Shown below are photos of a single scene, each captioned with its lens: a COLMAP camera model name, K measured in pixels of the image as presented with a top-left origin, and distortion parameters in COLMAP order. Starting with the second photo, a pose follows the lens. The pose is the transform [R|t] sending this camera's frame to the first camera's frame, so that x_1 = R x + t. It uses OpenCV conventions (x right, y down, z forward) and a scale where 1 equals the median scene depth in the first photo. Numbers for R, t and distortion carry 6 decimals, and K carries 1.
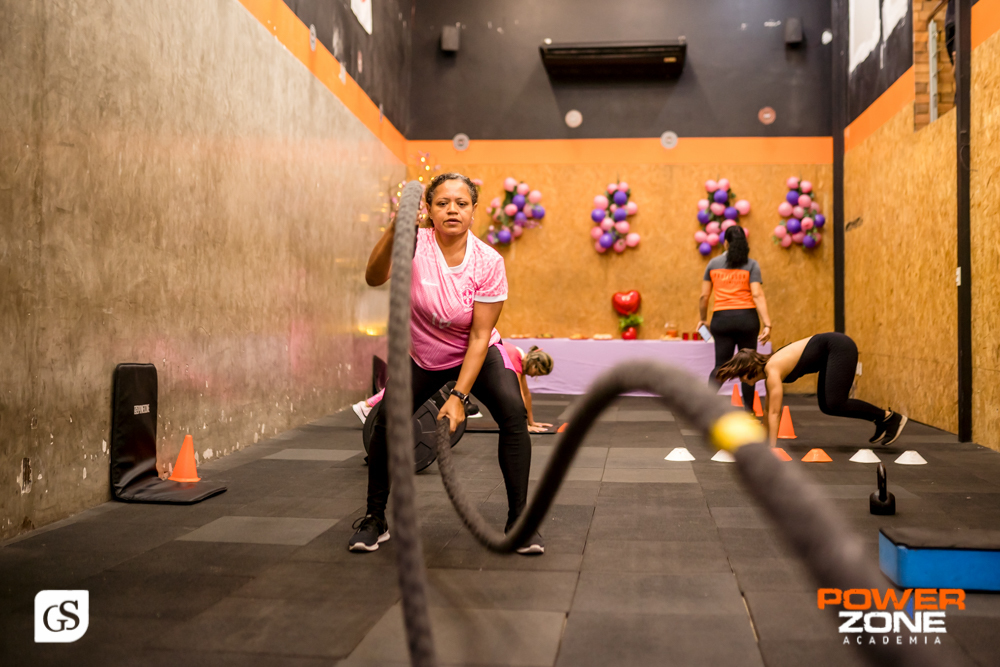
lens RADIAL K [[1076.3, 0, 554.5], [0, 1076.3, 305.6], [0, 0, 1]] dist [-0.029771, 0.021057]
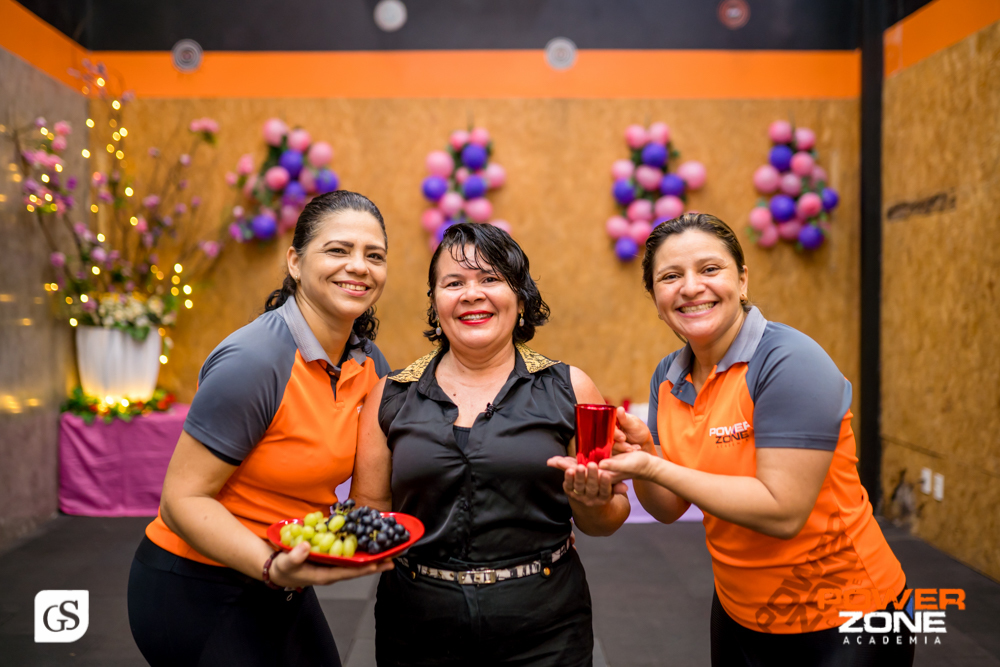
lens RADIAL K [[969.1, 0, 500.0], [0, 969.1, 333.5], [0, 0, 1]] dist [-0.060245, 0.095786]
pose [[0.995221, -0.010667, 0.097066, 0.035530], [0.004555, 0.998005, 0.062976, -0.057946], [-0.097544, -0.062233, 0.993284, 0.710231]]
